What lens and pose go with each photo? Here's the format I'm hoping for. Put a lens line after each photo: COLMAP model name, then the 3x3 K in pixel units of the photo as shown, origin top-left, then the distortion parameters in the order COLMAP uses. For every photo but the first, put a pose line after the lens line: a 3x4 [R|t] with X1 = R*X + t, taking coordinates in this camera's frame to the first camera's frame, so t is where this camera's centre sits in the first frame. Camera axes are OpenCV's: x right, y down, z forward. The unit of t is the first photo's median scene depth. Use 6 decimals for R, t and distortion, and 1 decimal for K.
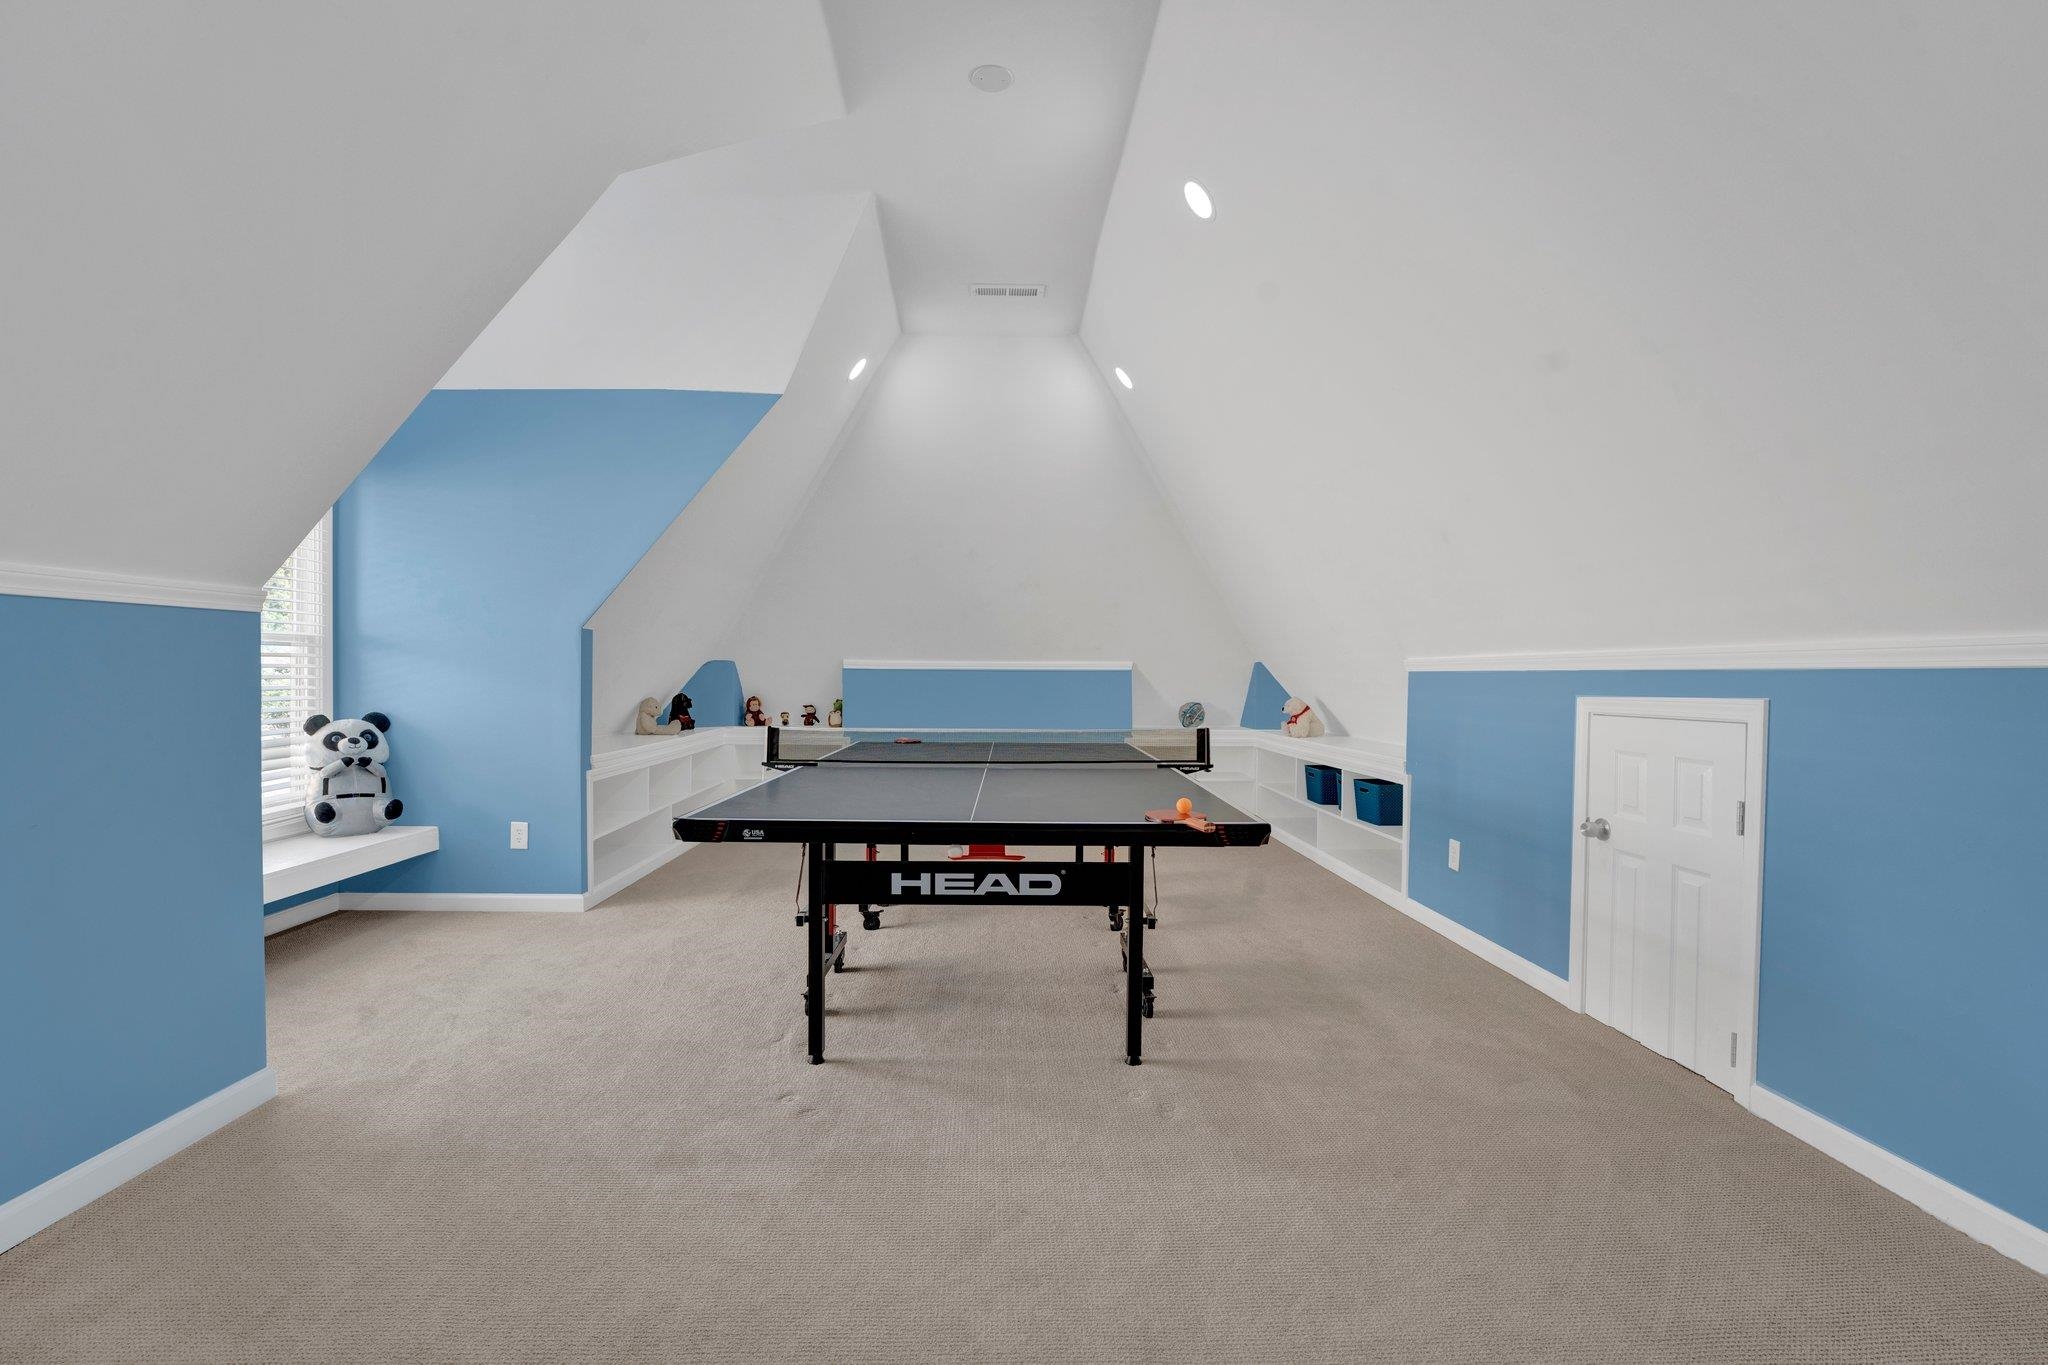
lens RADIAL K [[883.7, 0, 990.2], [0, 883.7, 678.2], [0, 0, 1]] dist [-0.021090, 0.001934]
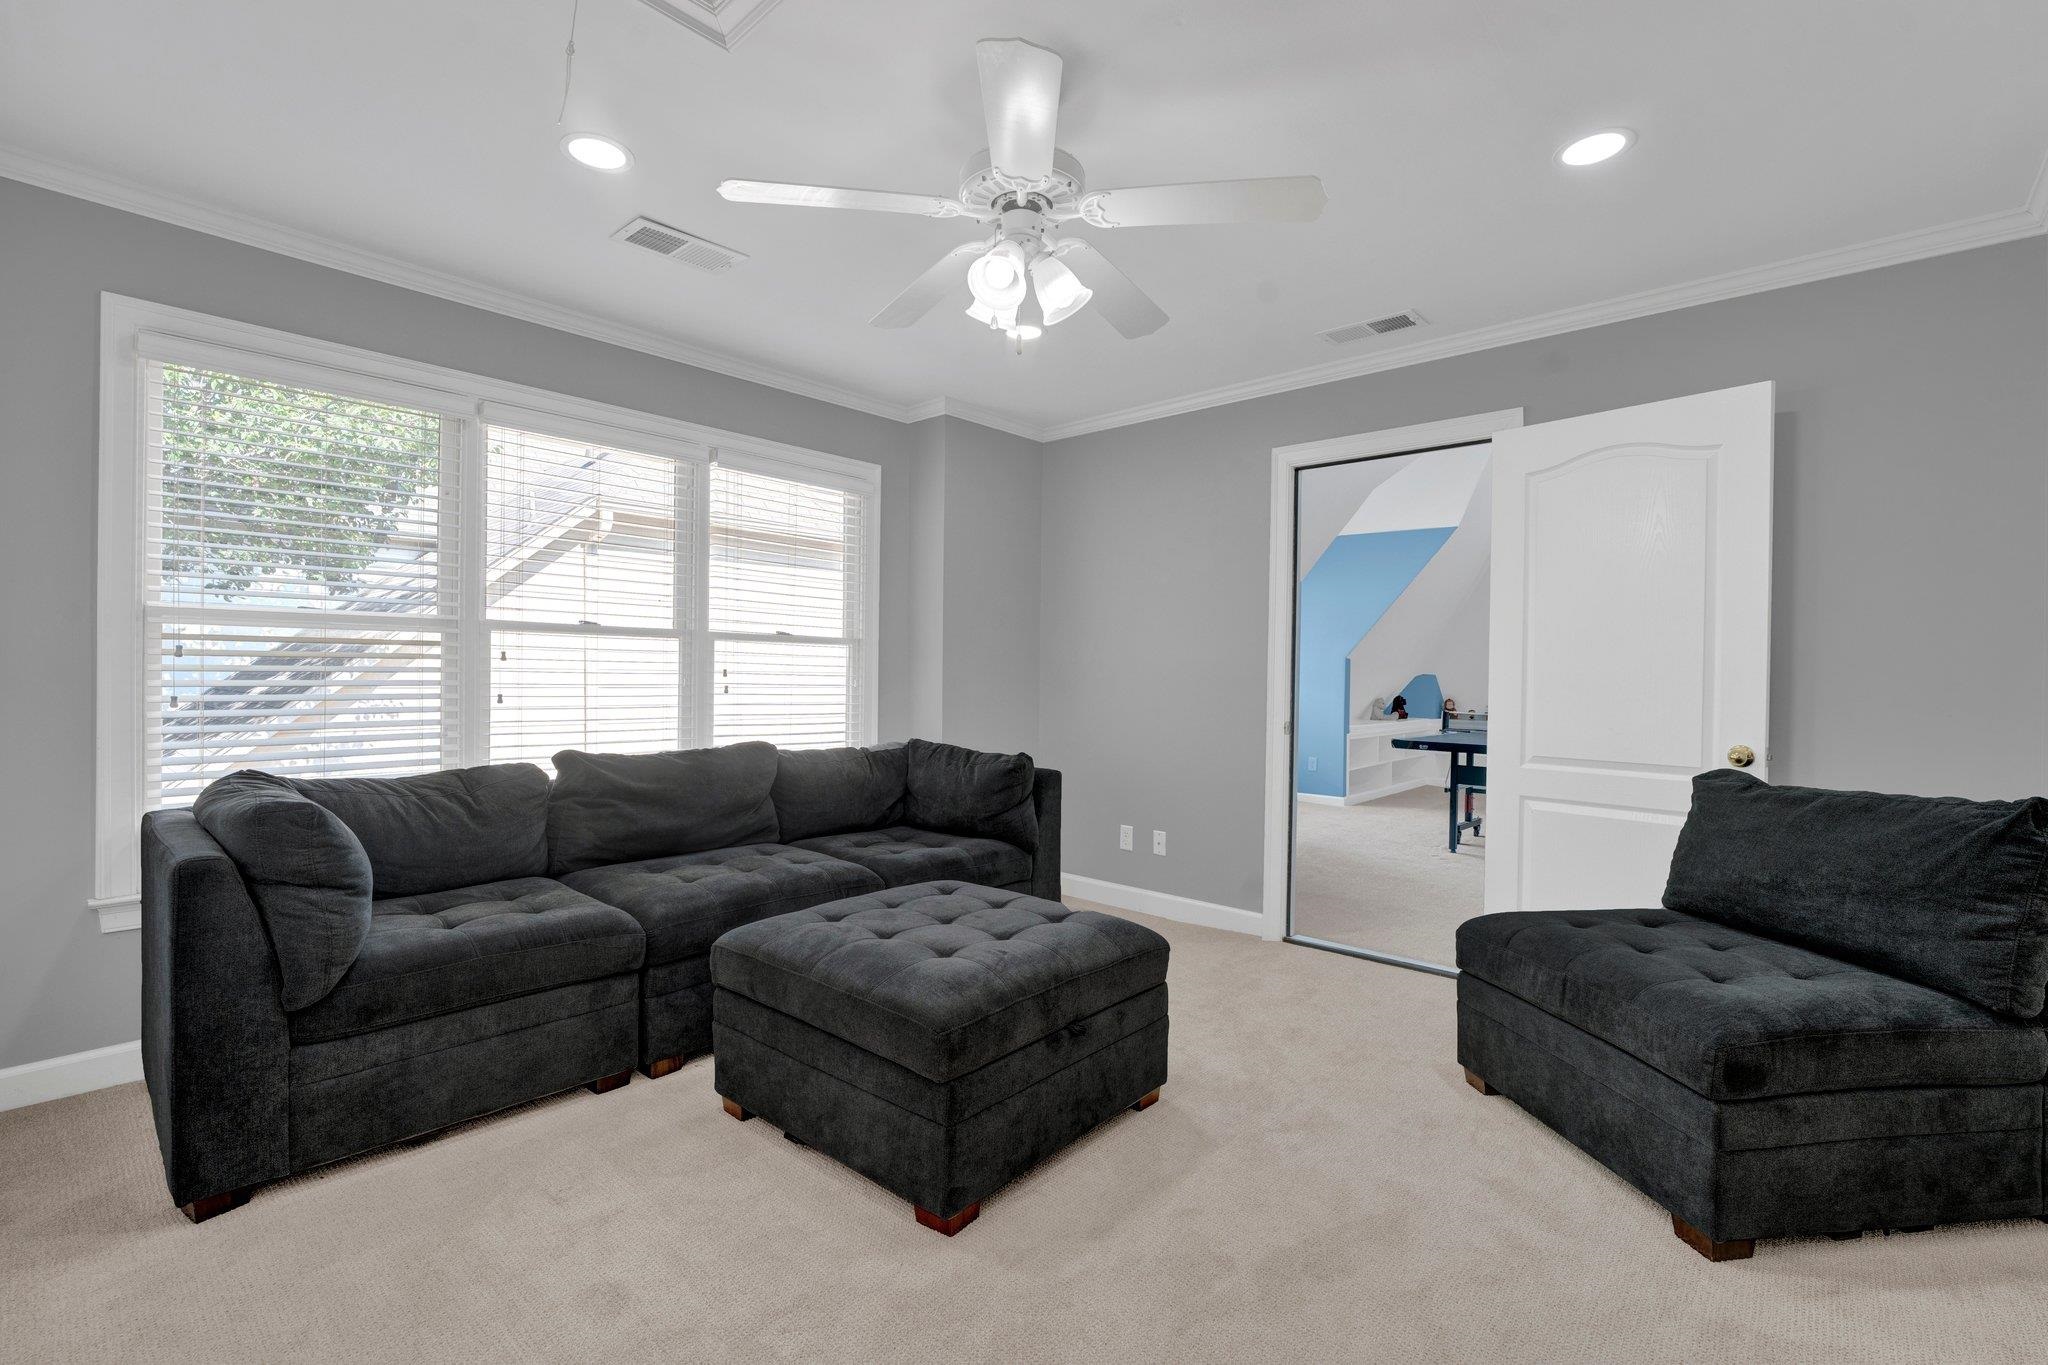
lens RADIAL K [[883.7, 0, 1033.3], [0, 883.7, 689.0], [0, 0, 1]] dist [-0.021090, 0.001934]
pose [[0.740334, 0.015351, -0.672064, 0.343116], [-0.014223, 0.999873, 0.007170, 0.005547], [0.672089, 0.004251, 0.740458, -0.932901]]
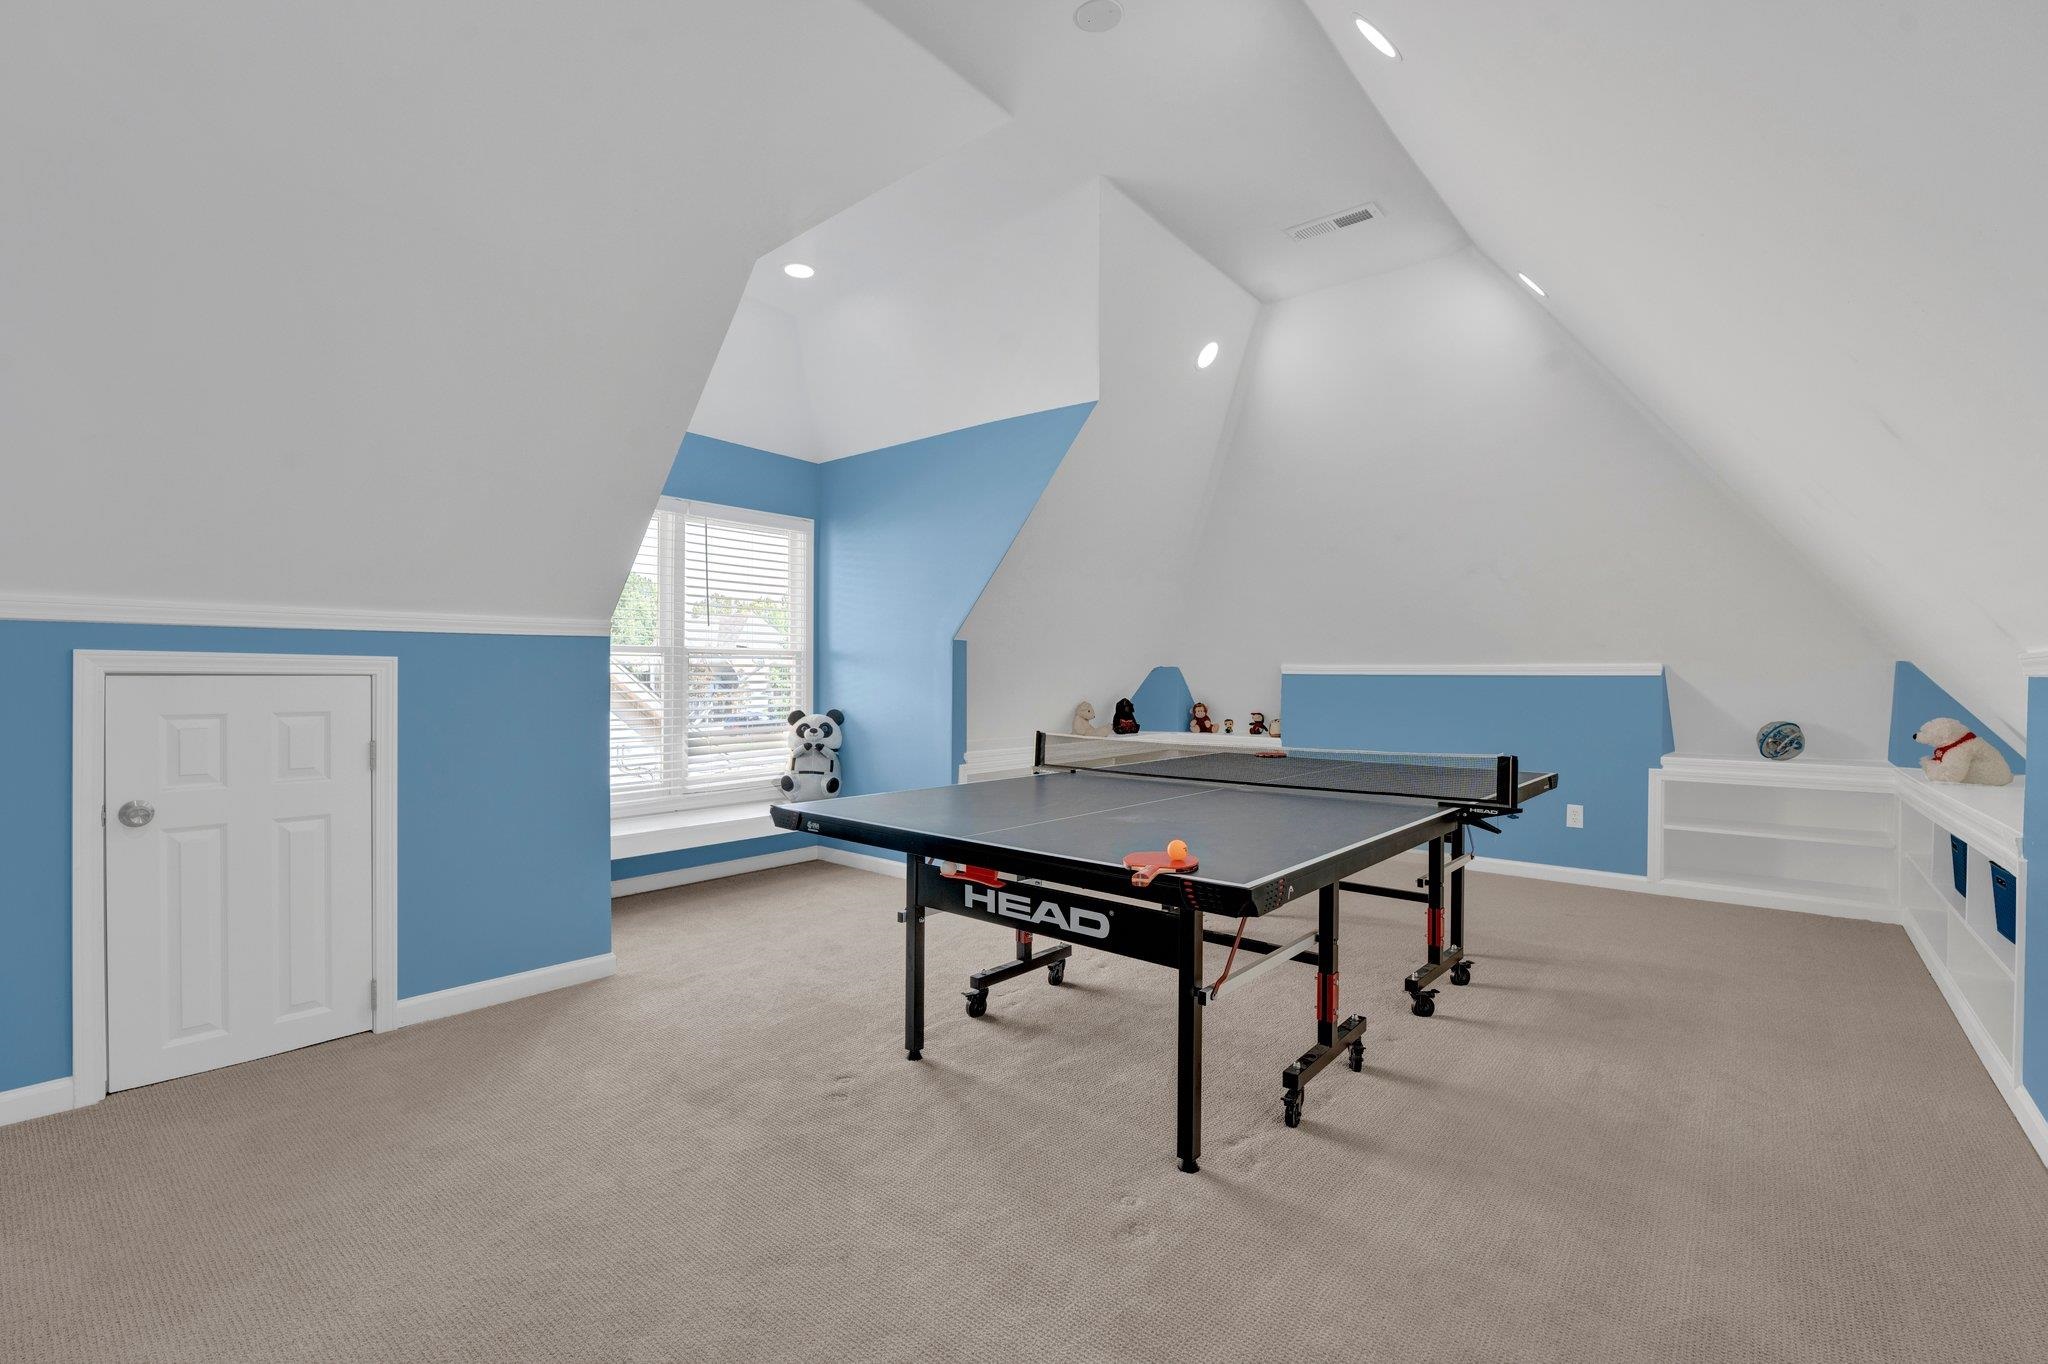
lens RADIAL K [[883.7, 0, 1034.1], [0, 883.7, 679.8], [0, 0, 1]] dist [-0.021090, 0.001934]
pose [[0.766227, -0.000002, -0.642570, 0.378262], [-0.003552, 0.999985, -0.004239, -0.000357], [0.642560, 0.005531, 0.766215, 0.200328]]
